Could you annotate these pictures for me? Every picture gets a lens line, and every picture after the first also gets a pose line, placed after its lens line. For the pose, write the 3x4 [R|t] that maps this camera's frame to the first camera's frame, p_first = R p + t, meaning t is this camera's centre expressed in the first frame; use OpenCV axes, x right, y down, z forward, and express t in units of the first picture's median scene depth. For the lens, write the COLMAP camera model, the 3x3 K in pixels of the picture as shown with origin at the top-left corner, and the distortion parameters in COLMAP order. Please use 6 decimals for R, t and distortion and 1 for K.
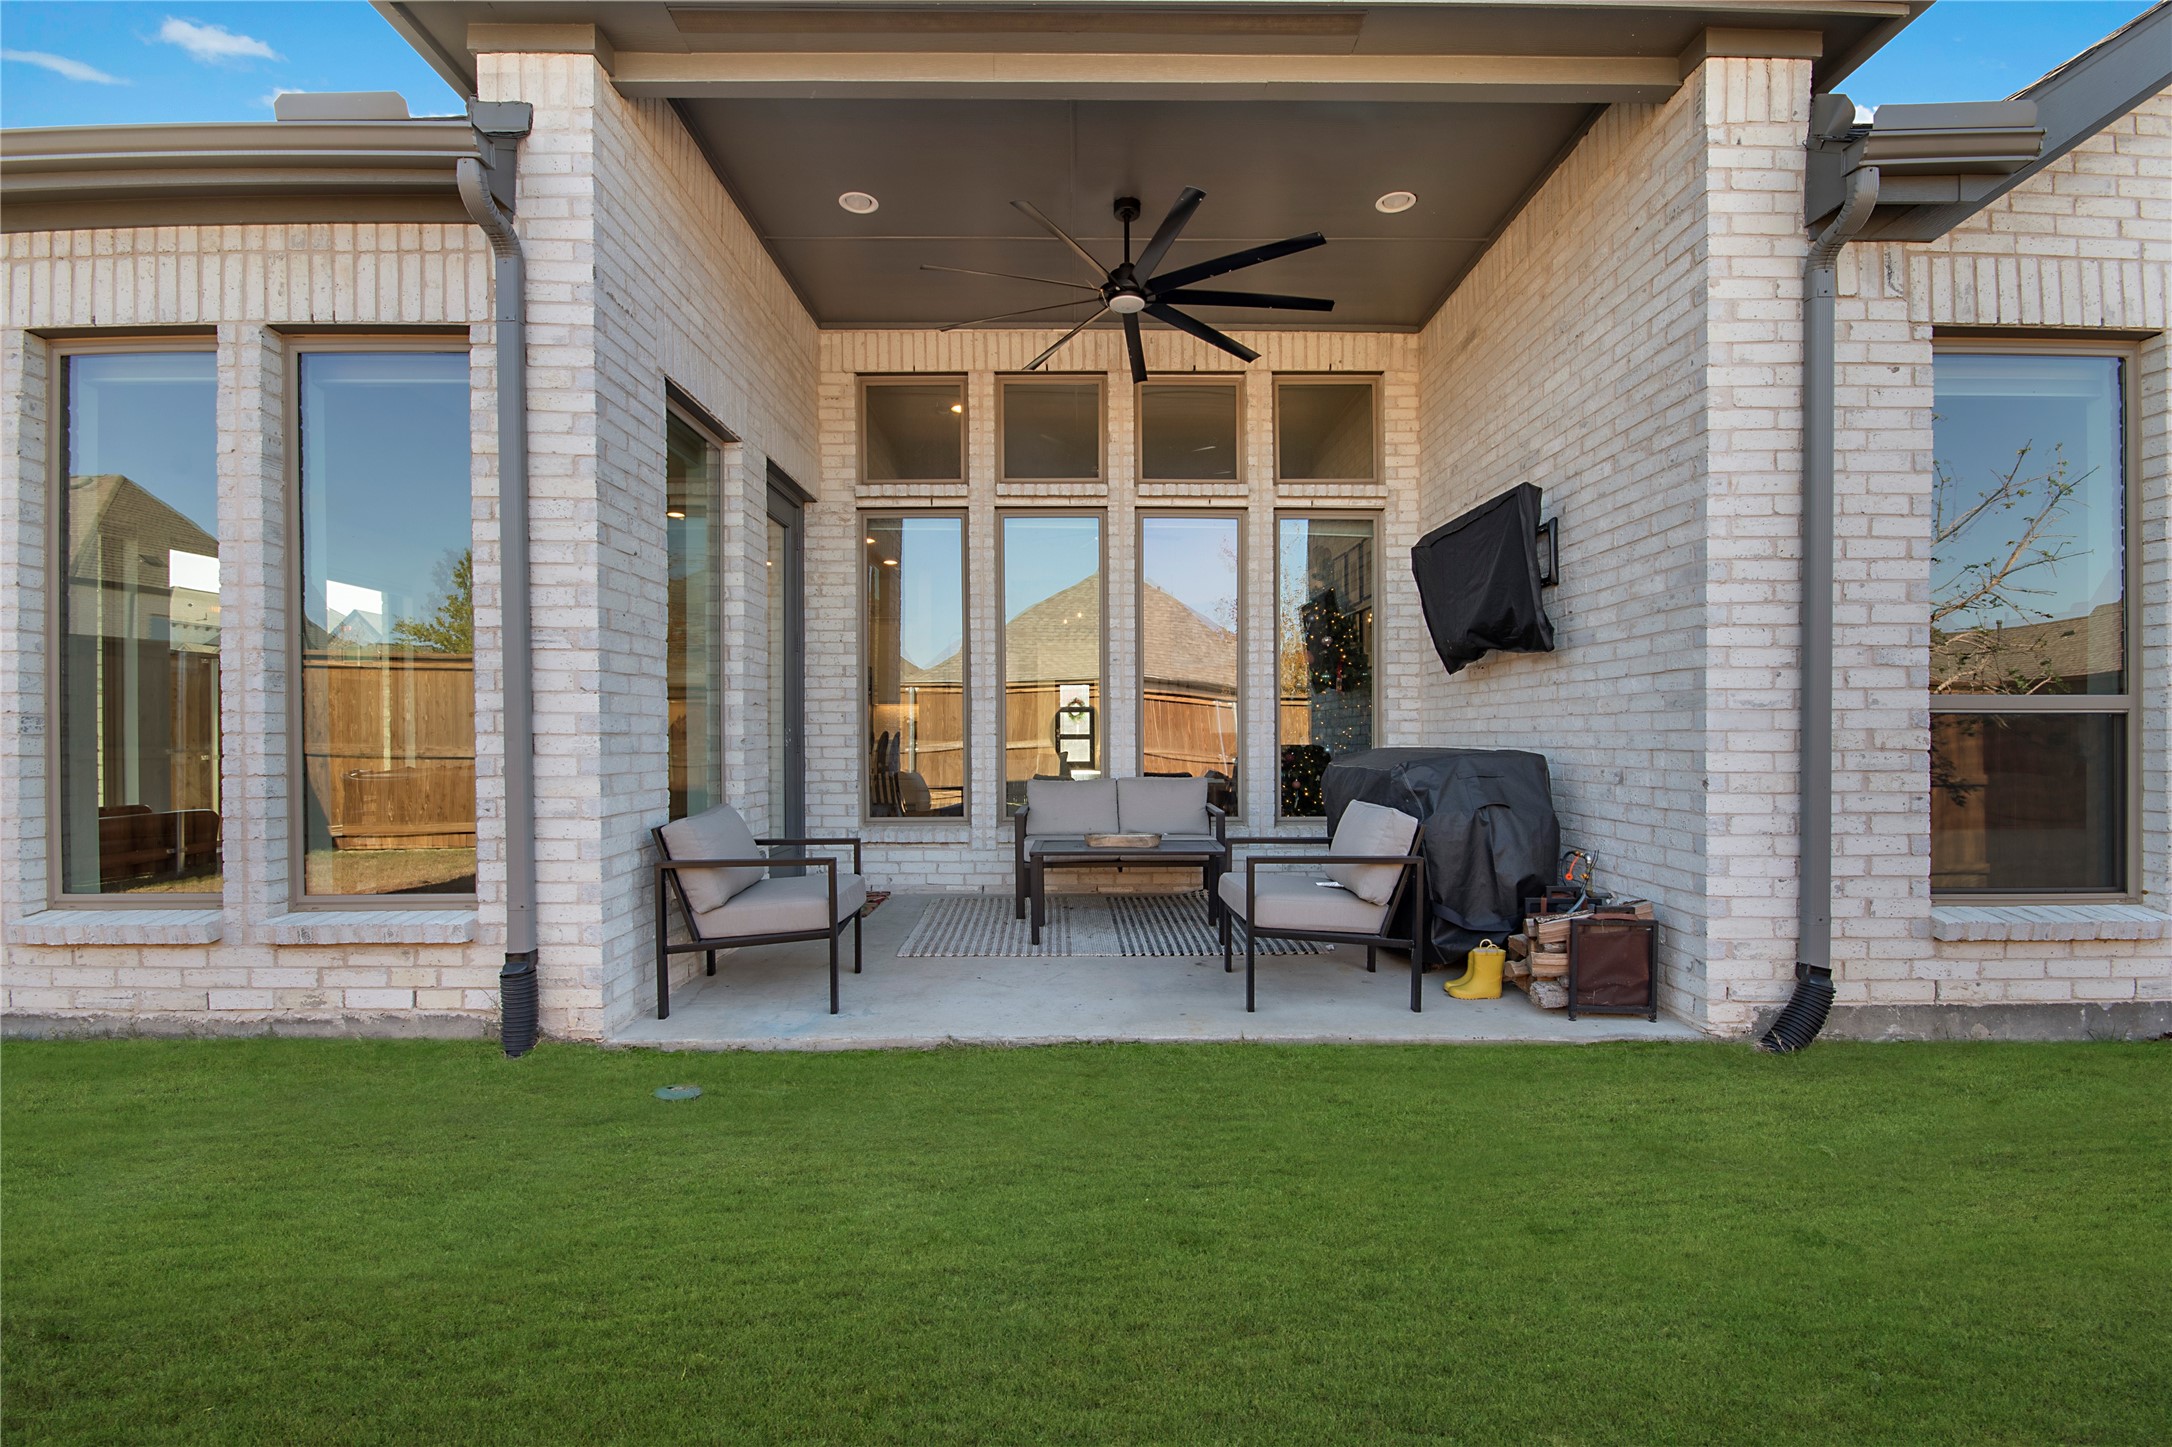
lens RADIAL K [[980.4, 0, 1082.6], [0, 980.4, 731.7], [0, 0, 1]] dist [0.004017, -0.000075]
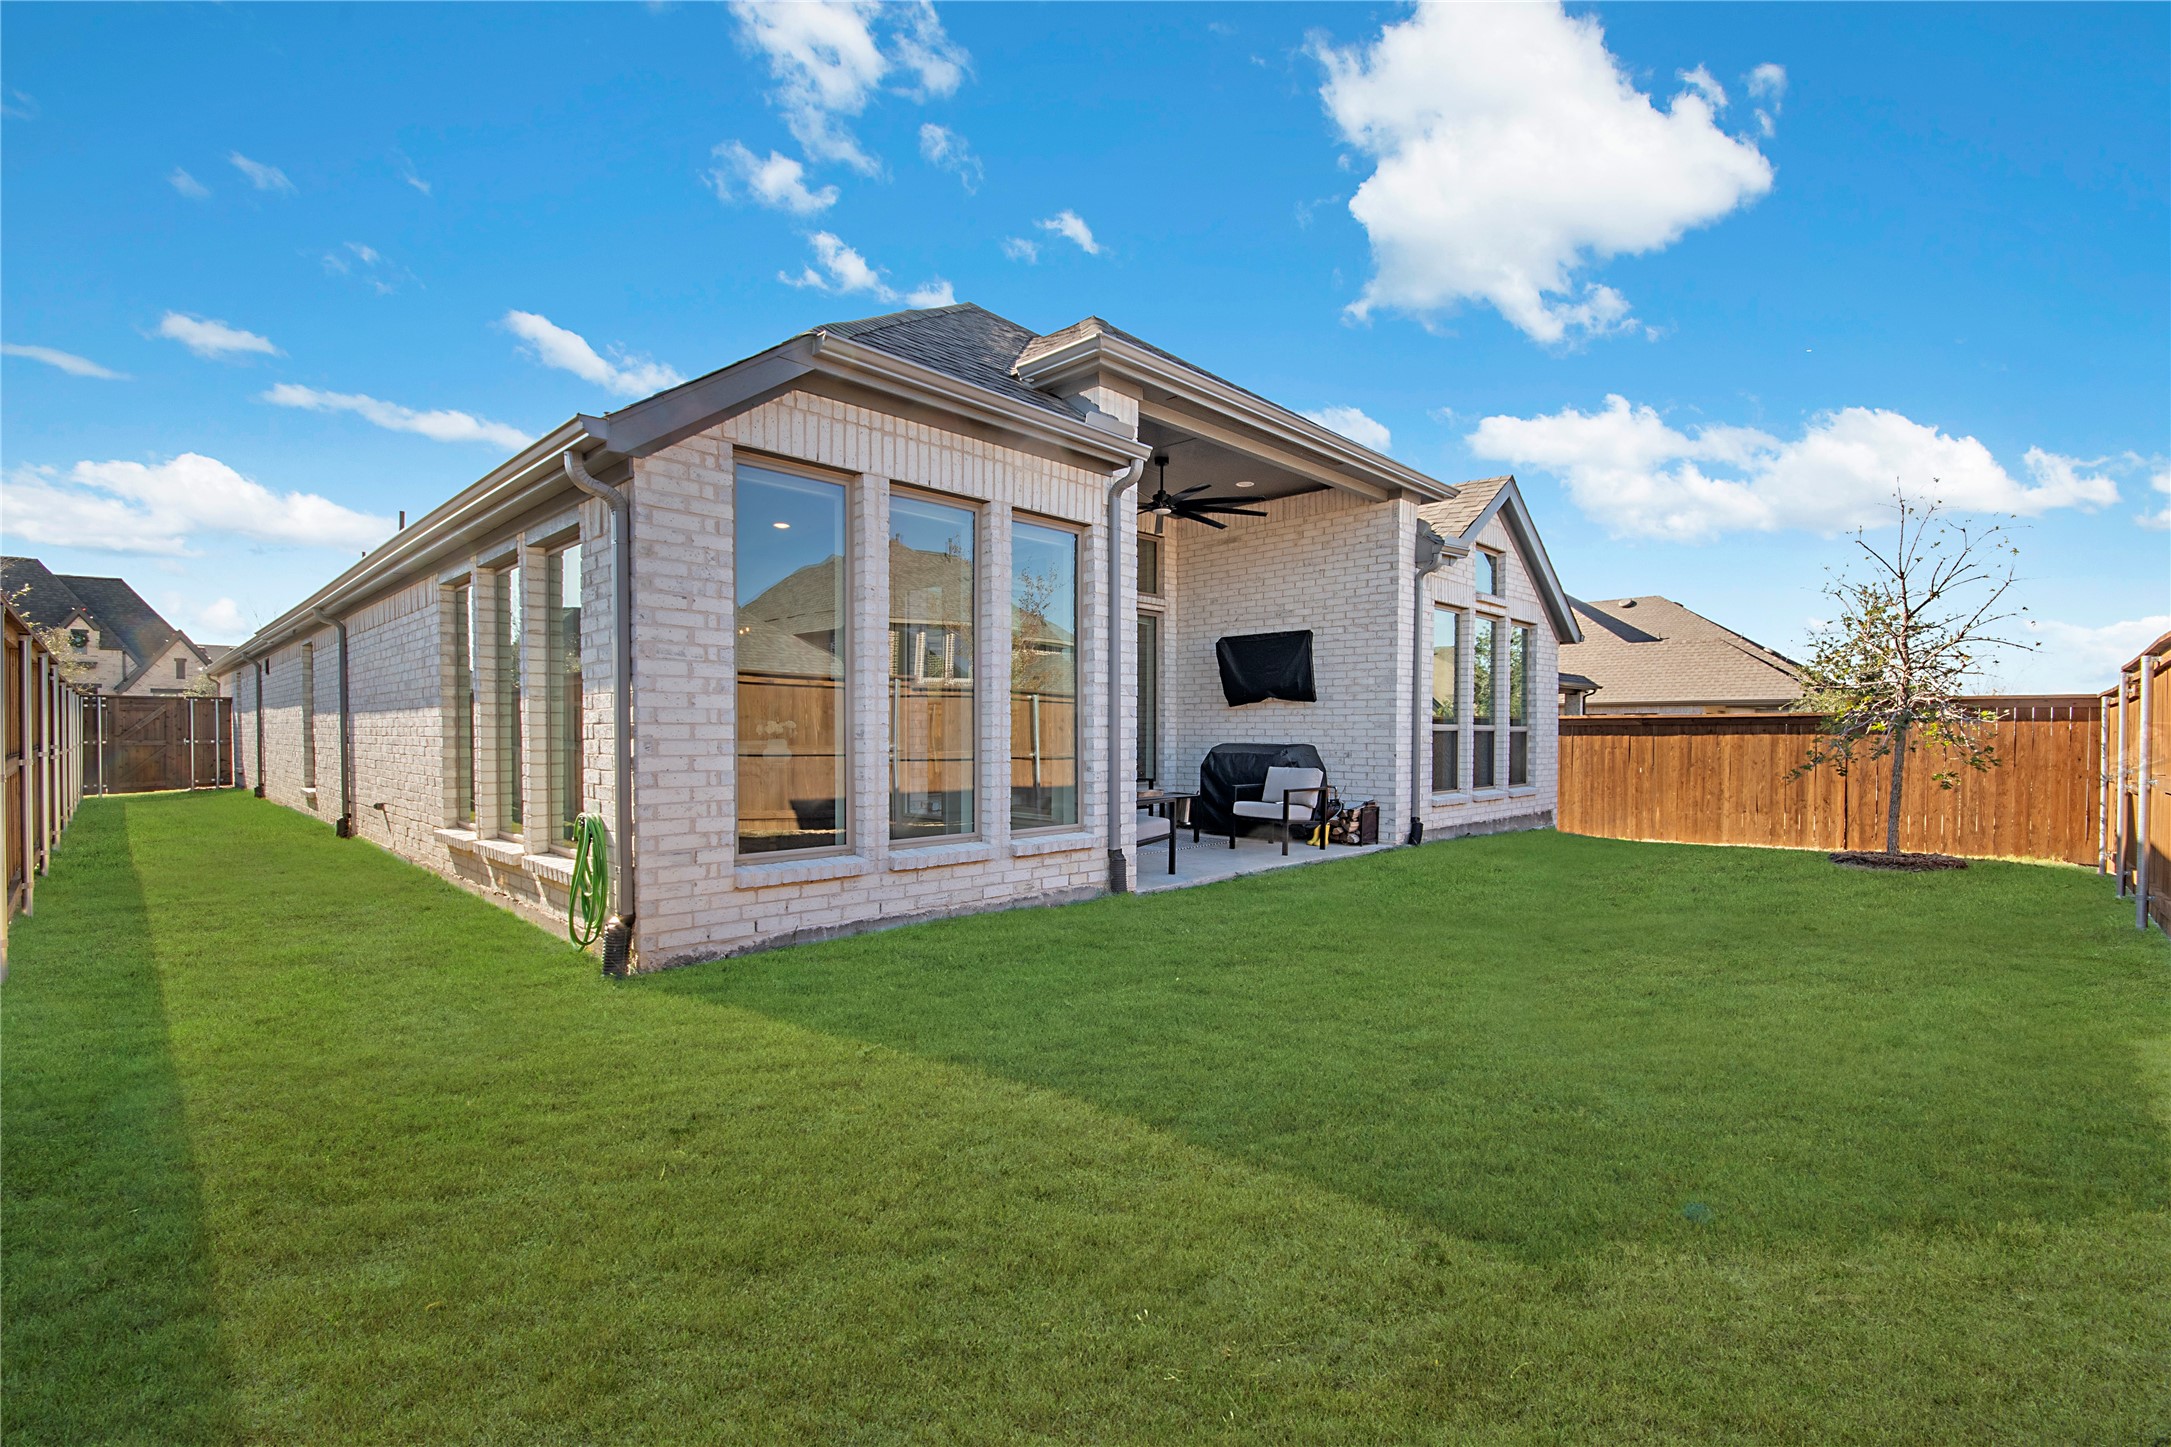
lens RADIAL K [[979.9, 0, 1089.2], [0, 979.9, 733.9], [0, 0, 1]] dist [0.004017, -0.000075]
pose [[0.697277, 0.002139, 0.716798, -1.975544], [-0.003571, 0.999994, 0.000490, -0.006372], [-0.716793, -0.002902, 0.697280, -0.321505]]
